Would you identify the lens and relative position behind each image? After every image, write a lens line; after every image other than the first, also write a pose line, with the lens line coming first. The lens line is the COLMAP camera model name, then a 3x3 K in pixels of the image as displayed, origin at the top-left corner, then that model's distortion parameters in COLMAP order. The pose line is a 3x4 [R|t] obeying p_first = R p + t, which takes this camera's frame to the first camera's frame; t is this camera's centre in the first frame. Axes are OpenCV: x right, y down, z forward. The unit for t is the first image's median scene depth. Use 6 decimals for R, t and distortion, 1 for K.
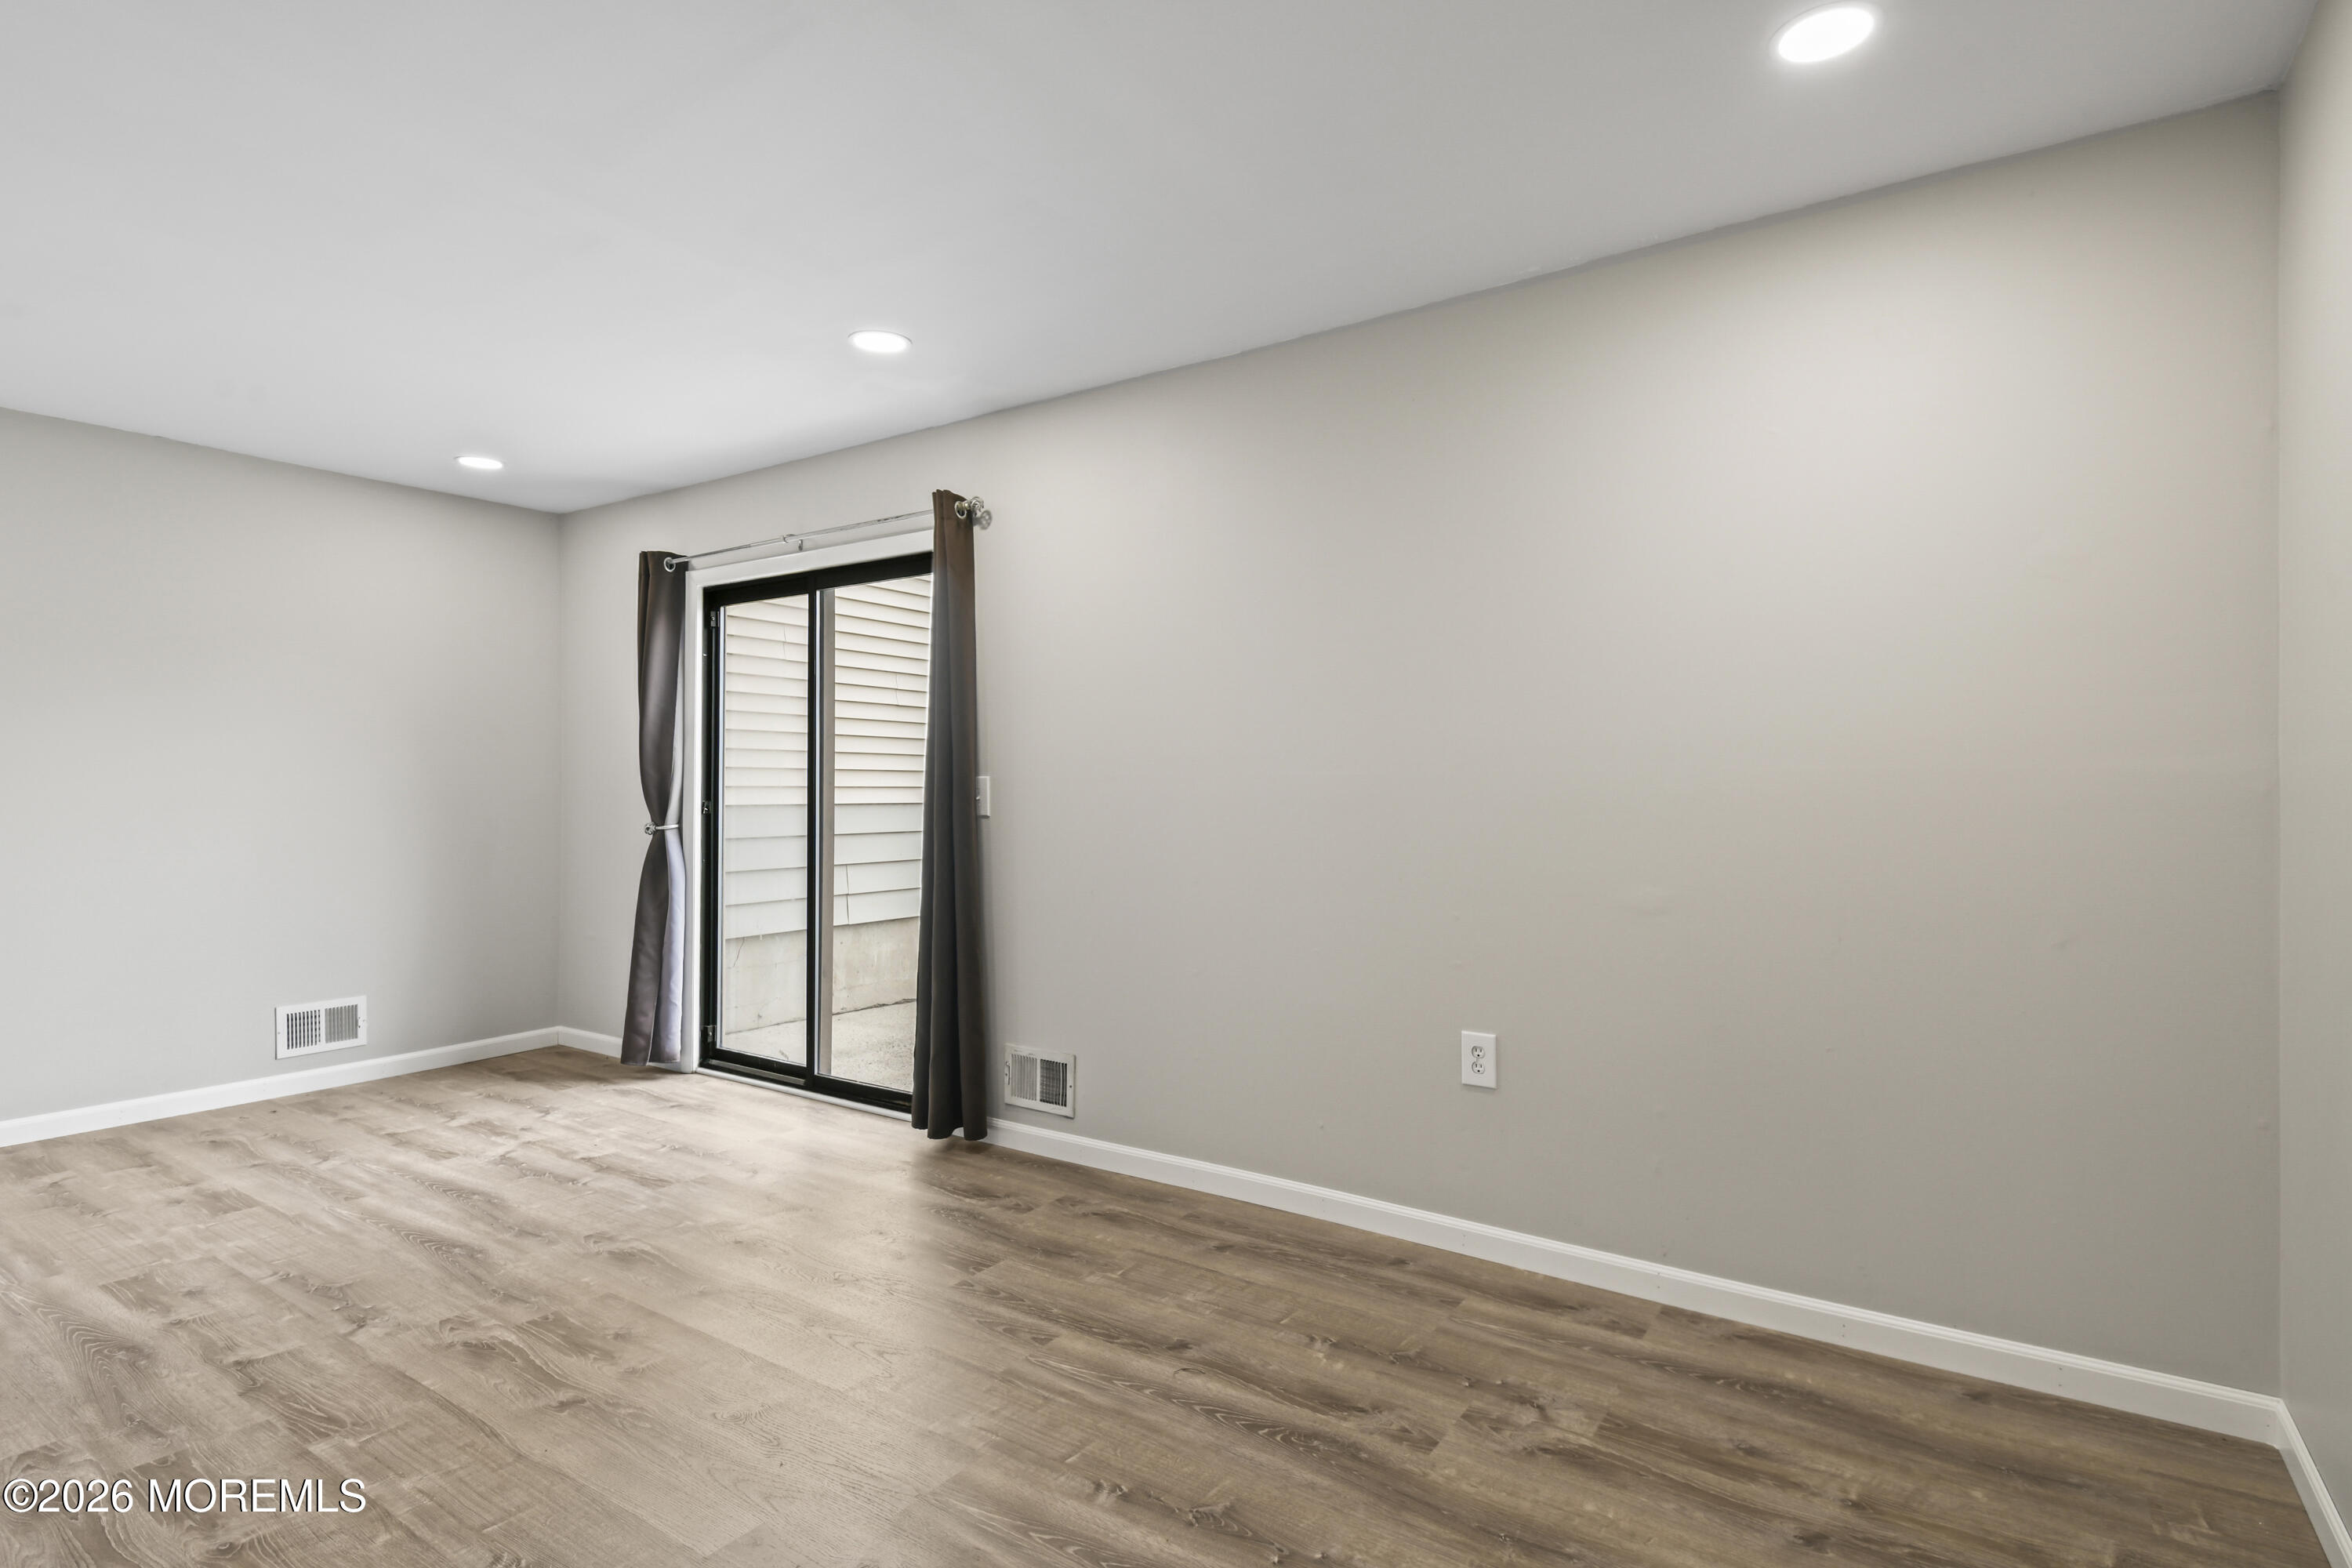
lens RADIAL K [[1165.6, 0, 1187.0], [0, 1165.6, 780.7], [0, 0, 1]] dist [0.025633, -0.012895]
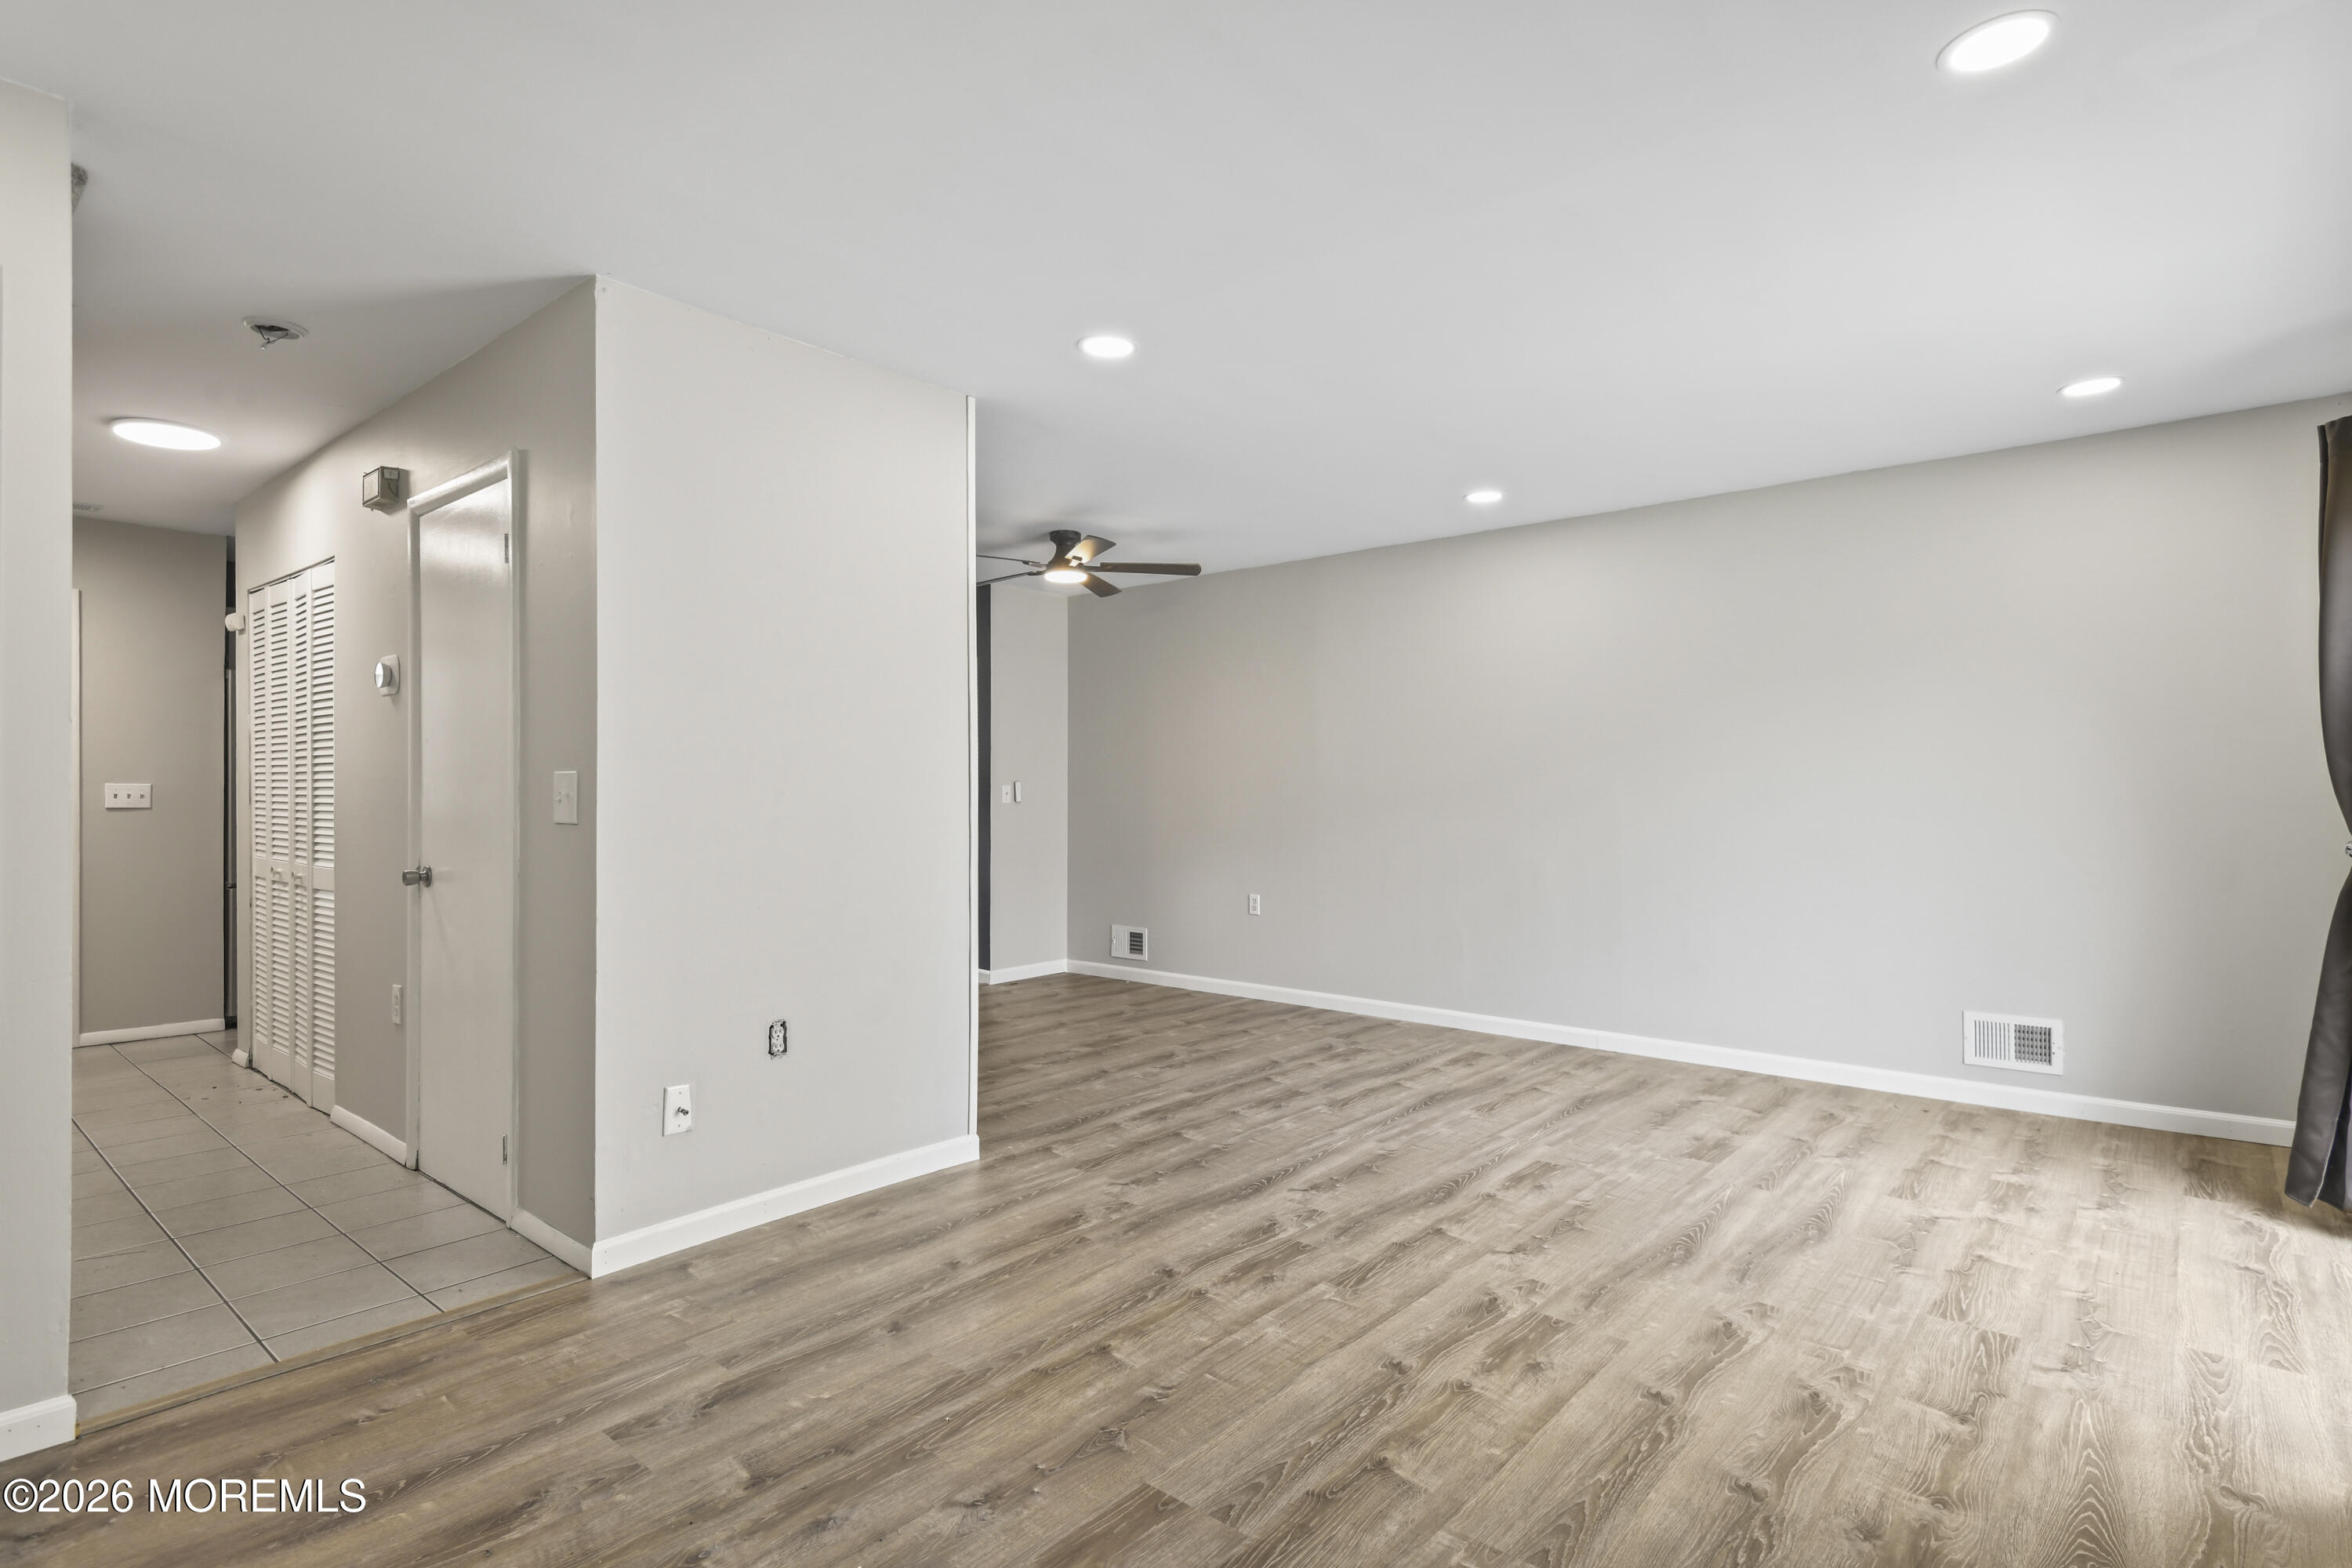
lens RADIAL K [[1165.6, 0, 1181.9], [0, 1165.6, 783.4], [0, 0, 1]] dist [0.025633, -0.012895]
pose [[-0.111209, -0.006964, -0.993773, 0.401388], [0.011295, 0.999902, -0.008271, 0.005433], [0.993733, -0.012144, -0.111119, 0.672503]]
